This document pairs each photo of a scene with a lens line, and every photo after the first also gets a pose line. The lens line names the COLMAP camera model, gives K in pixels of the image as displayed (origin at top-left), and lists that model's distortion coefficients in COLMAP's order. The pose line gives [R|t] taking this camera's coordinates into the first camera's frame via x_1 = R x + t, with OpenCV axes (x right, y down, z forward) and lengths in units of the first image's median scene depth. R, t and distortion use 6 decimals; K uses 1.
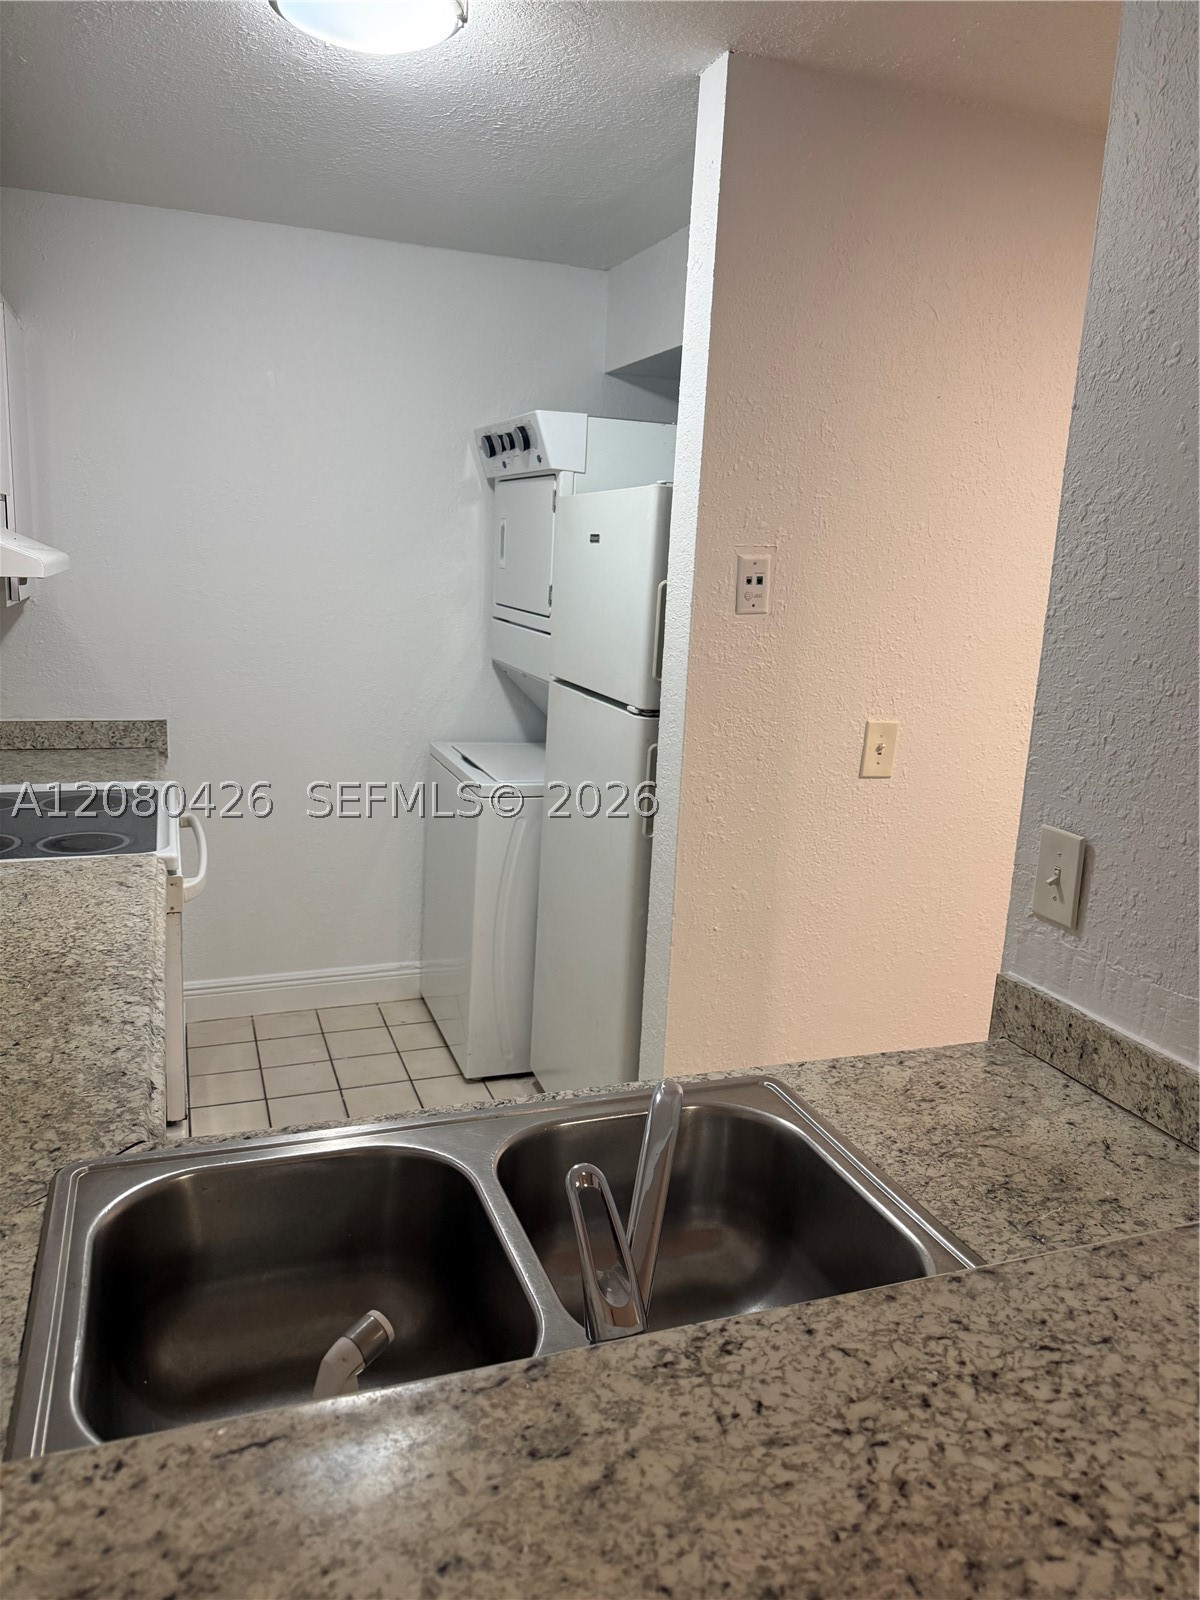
lens RADIAL K [[1138.7, 0, 600.0], [0, 1138.7, 800.0], [0, 0, 1]] dist [0.161109, -0.318560]
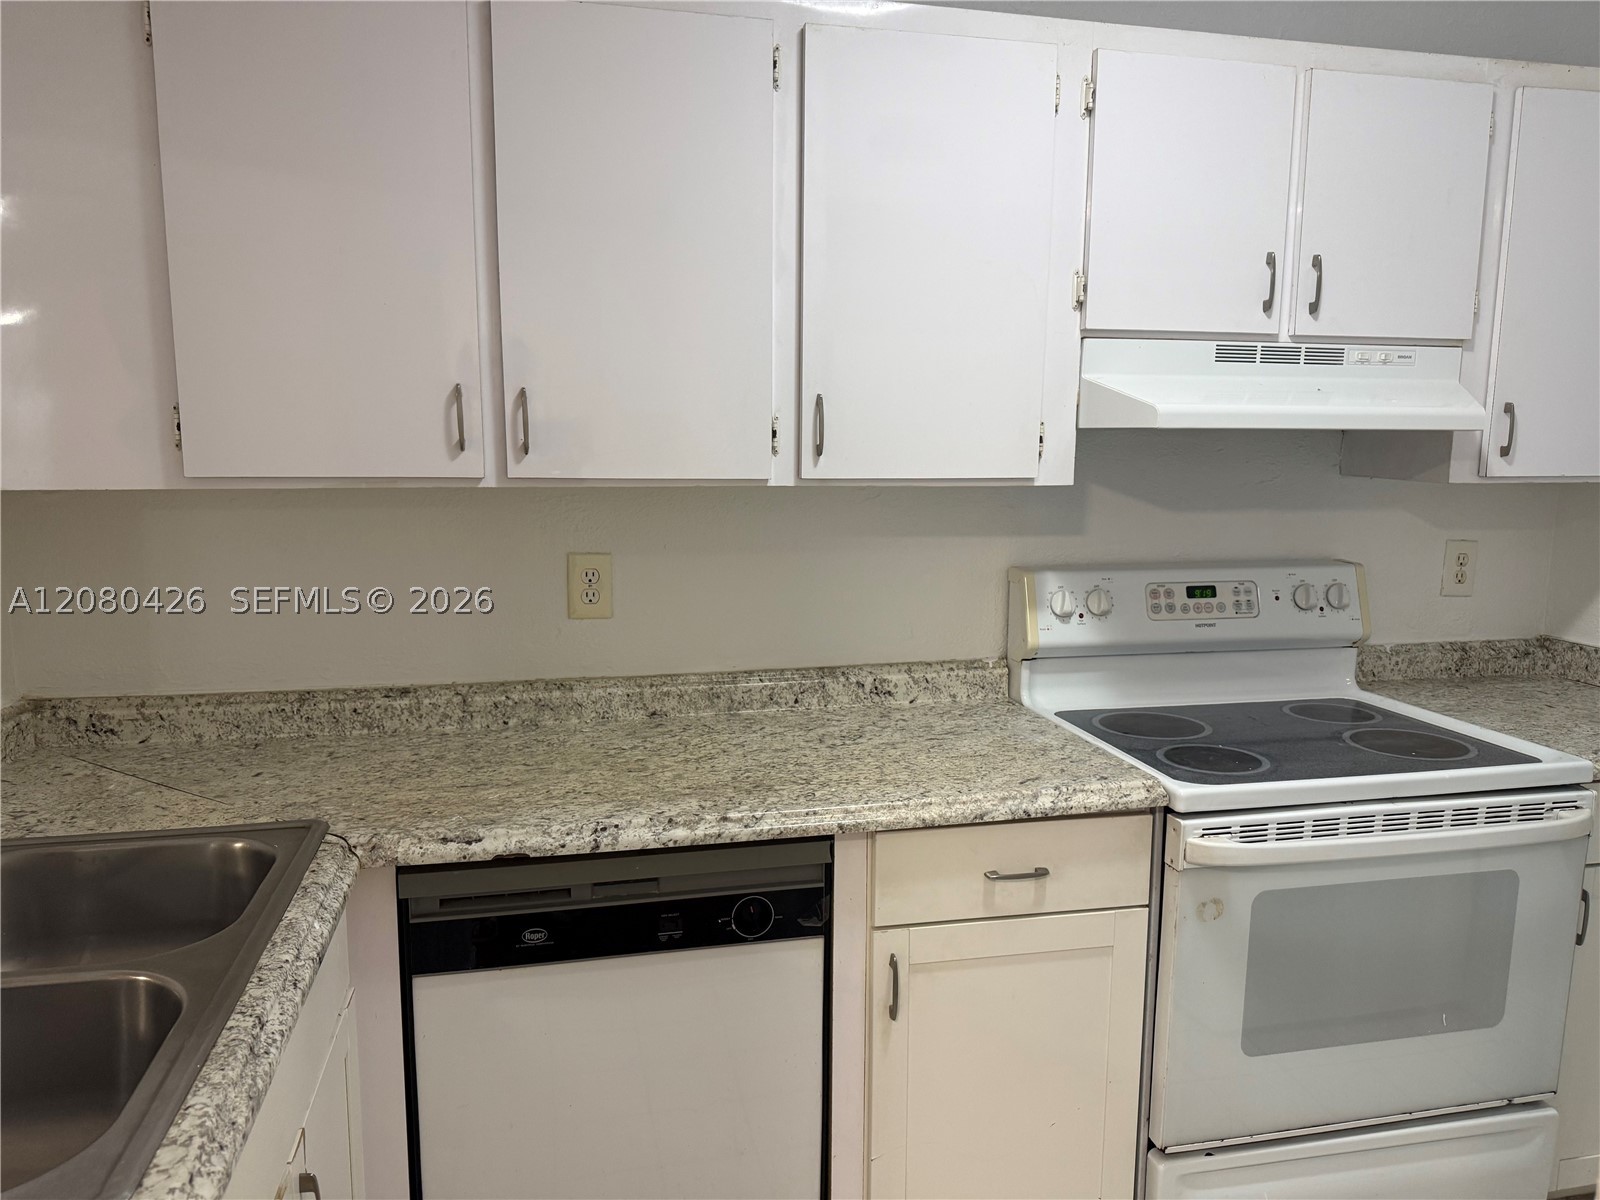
lens RADIAL K [[1138.7, 0, 800.0], [0, 1138.7, 600.0], [0, 0, 1]] dist [0.161109, -0.318560]
pose [[-0.142330, 0.096487, -0.985105, 0.472057], [-0.214030, 0.968692, 0.125803, -0.137304], [0.966402, 0.228748, -0.117223, 1.000024]]
